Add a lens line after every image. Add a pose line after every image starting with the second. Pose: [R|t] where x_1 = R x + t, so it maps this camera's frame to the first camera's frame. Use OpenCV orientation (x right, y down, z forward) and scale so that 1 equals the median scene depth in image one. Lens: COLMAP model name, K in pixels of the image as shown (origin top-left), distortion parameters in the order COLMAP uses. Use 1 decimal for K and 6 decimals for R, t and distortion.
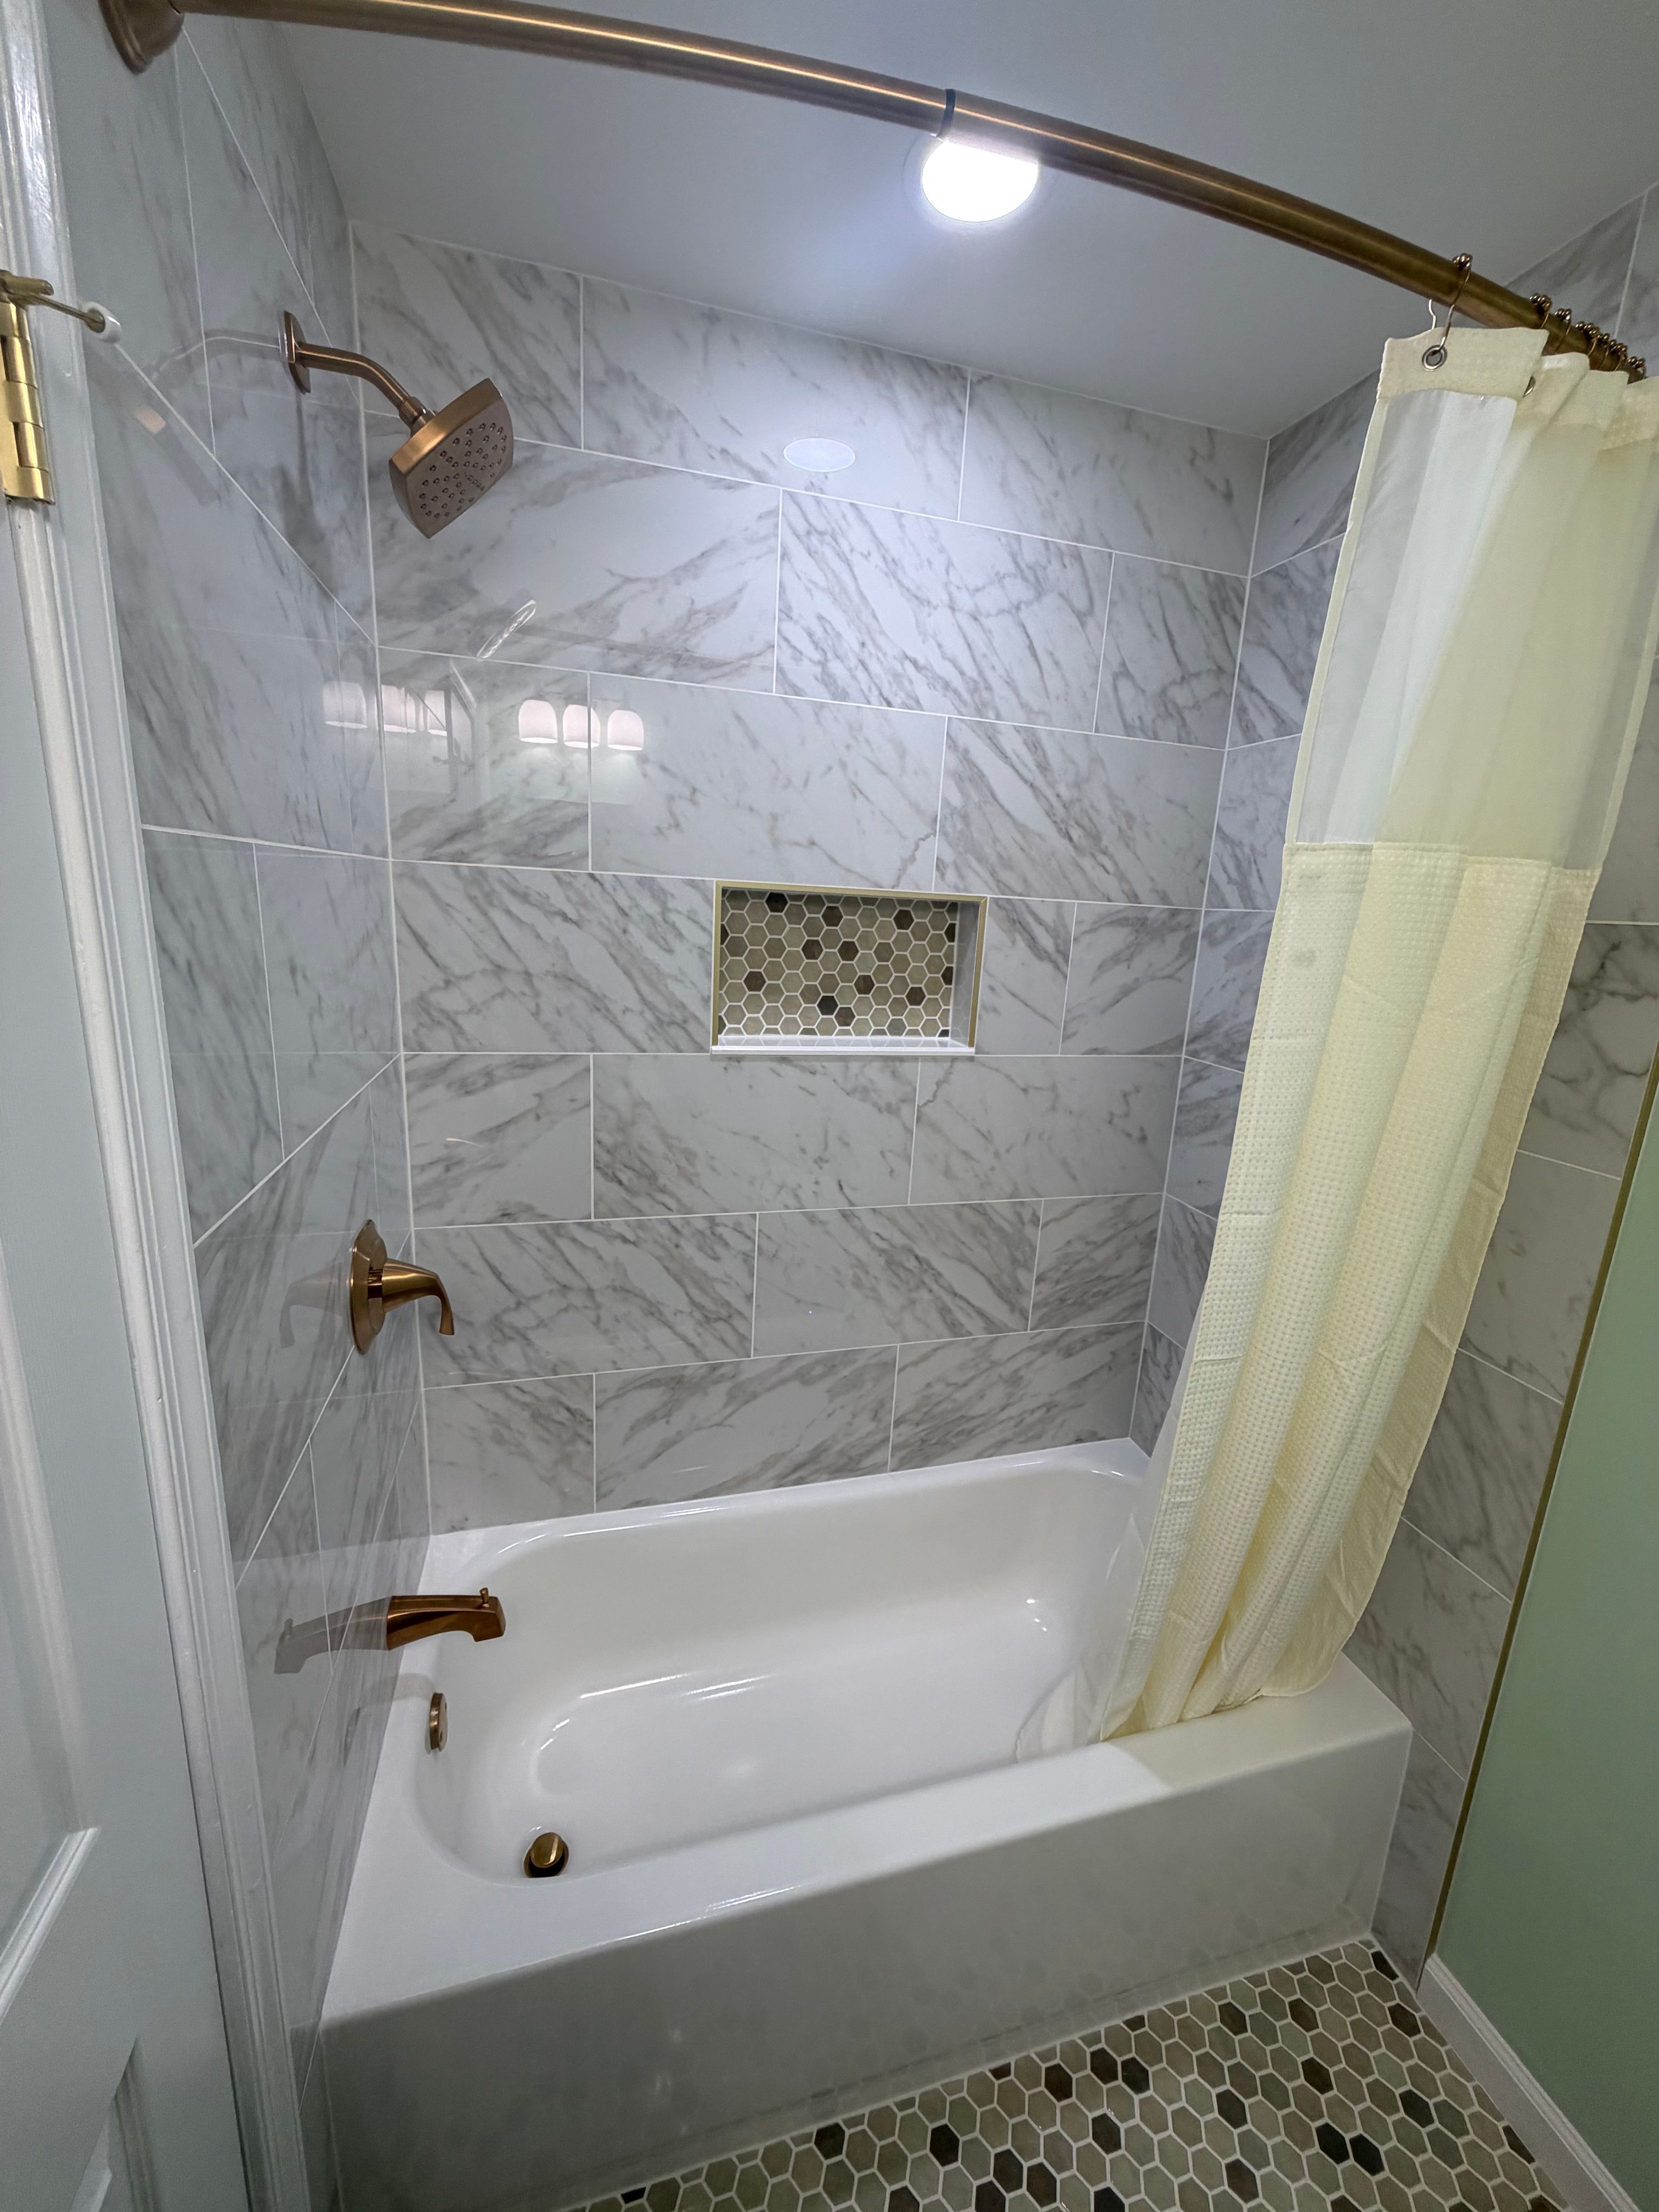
lens RADIAL K [[881.0, 0, 831.3], [0, 881.0, 1101.8], [0, 0, 1]] dist [0.000351, 0.000161]
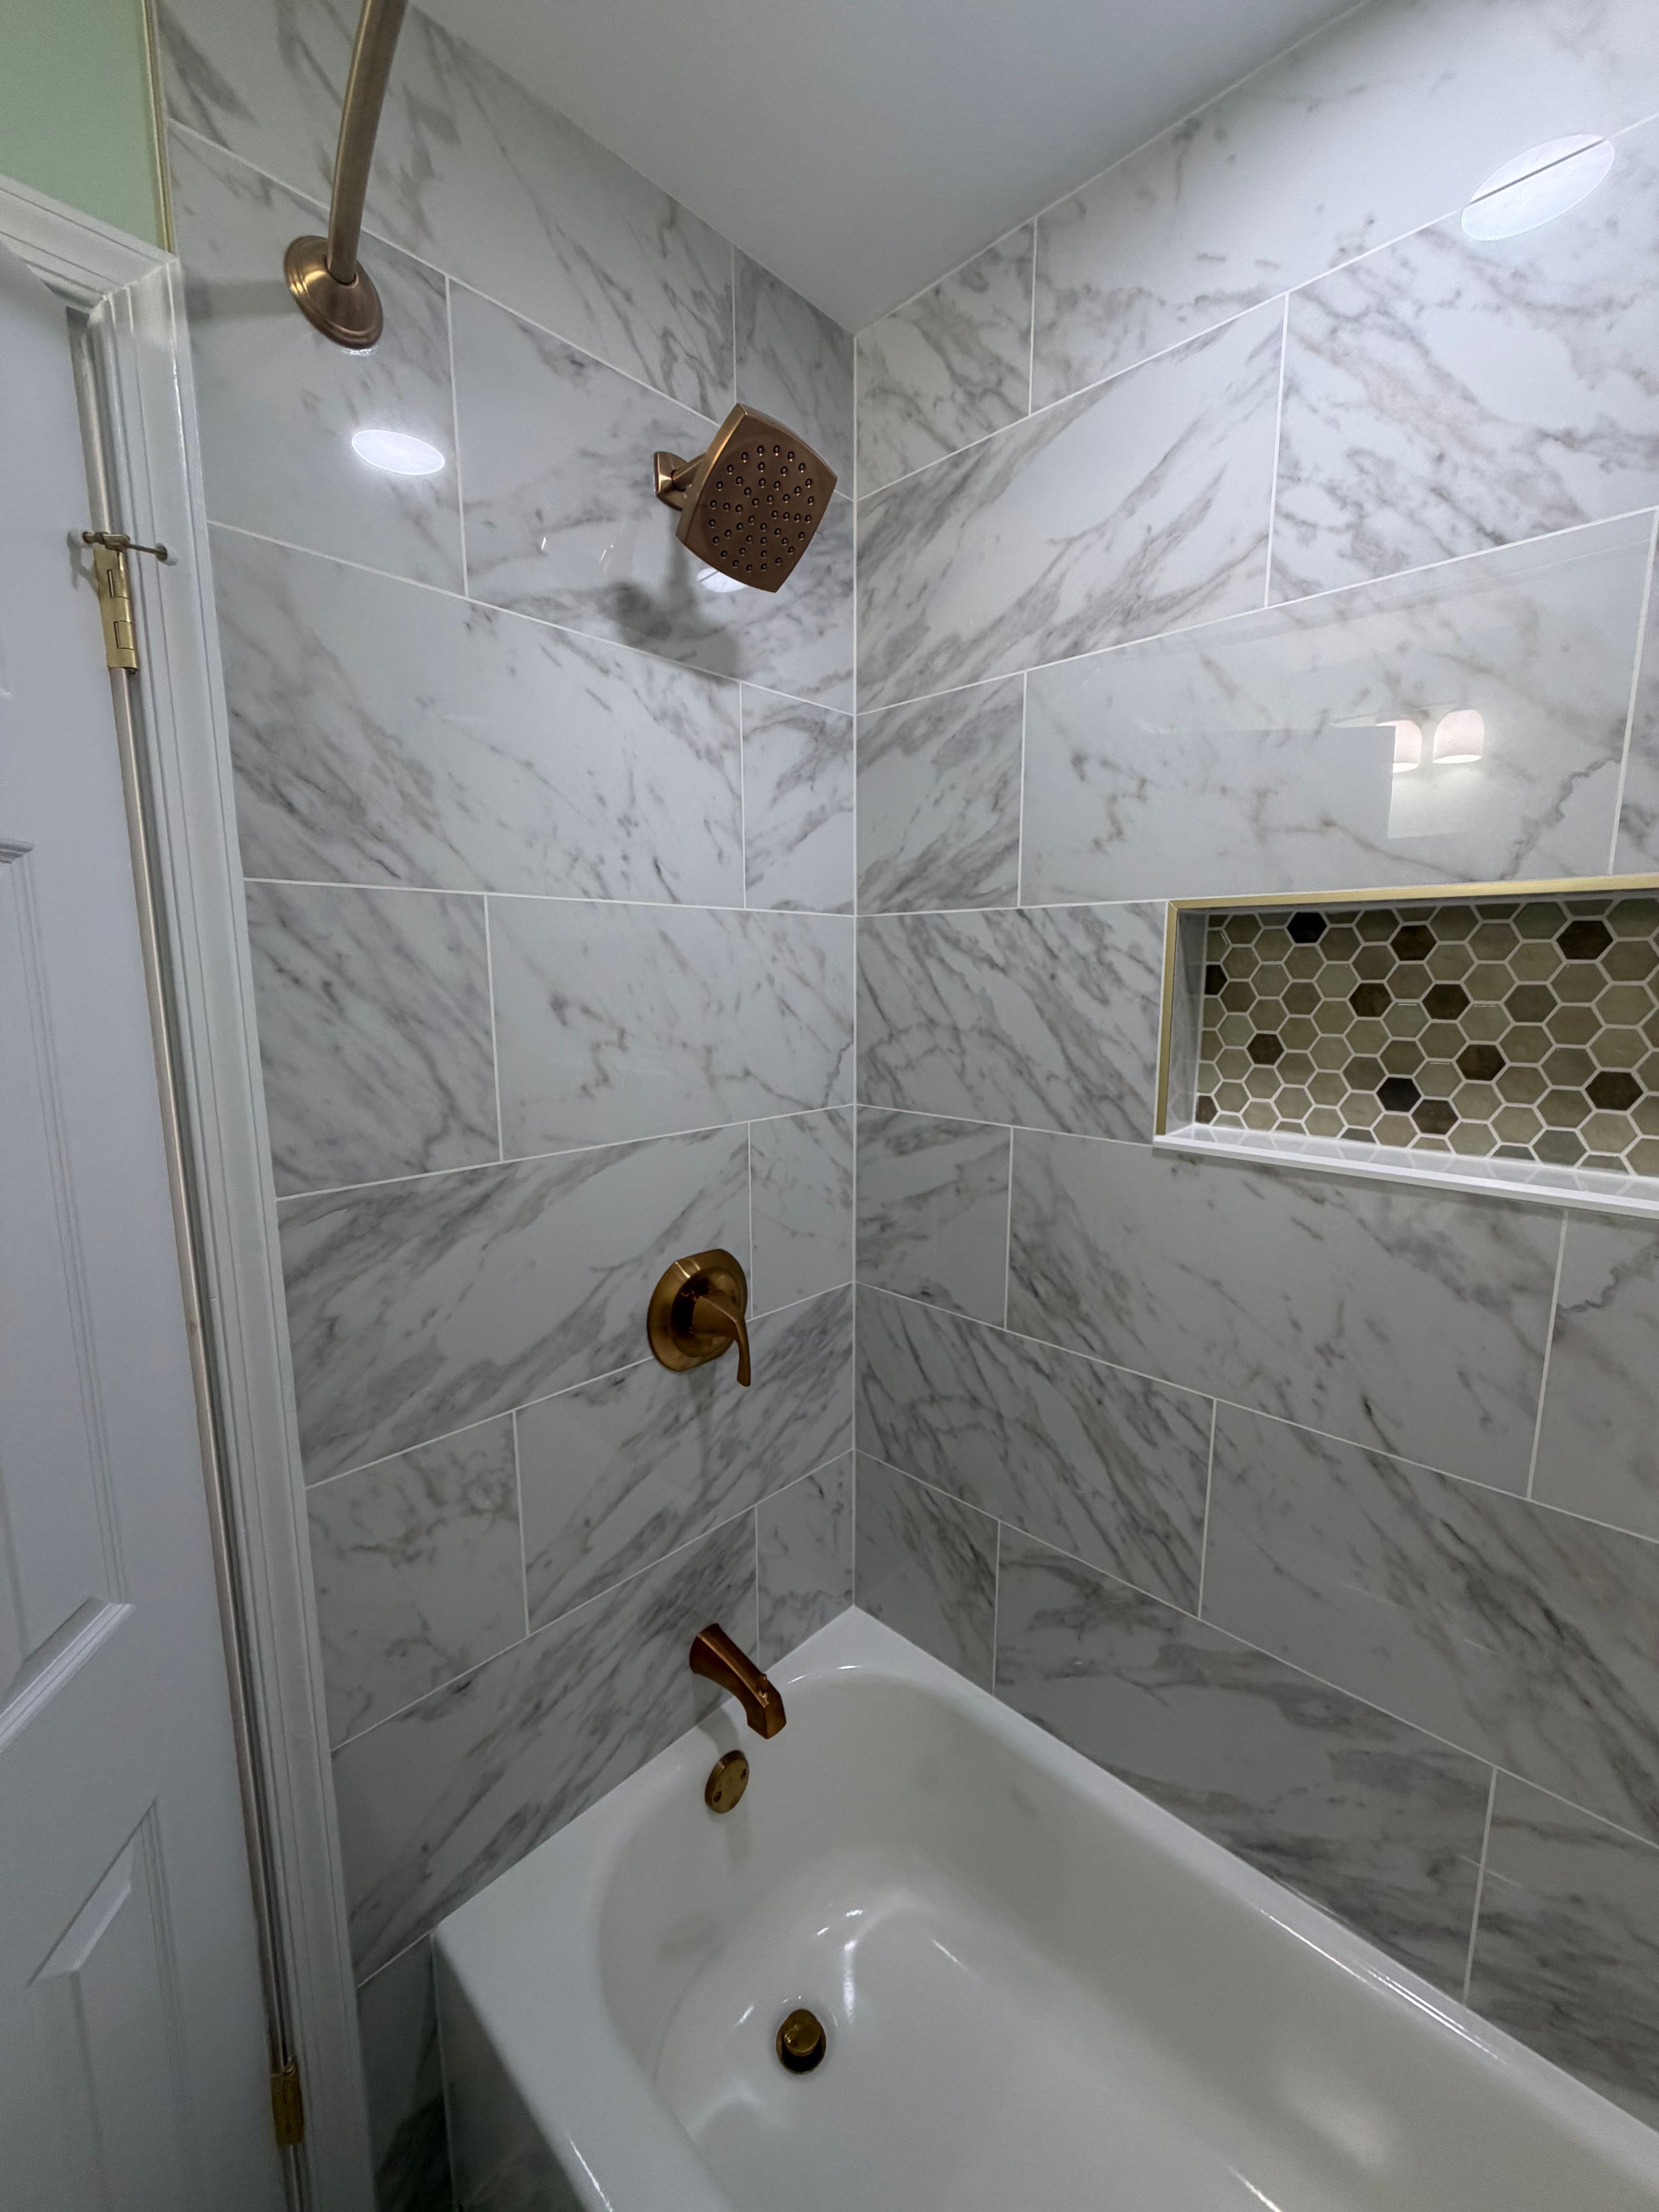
lens RADIAL K [[881.0, 0, 834.9], [0, 881.0, 1102.5], [0, 0, 1]] dist [0.000351, 0.000161]
pose [[0.510373, 0.077278, -0.856474, 0.344832], [-0.165280, 0.986201, -0.009508, -0.041490], [0.843920, 0.146410, 0.516103, 0.430936]]
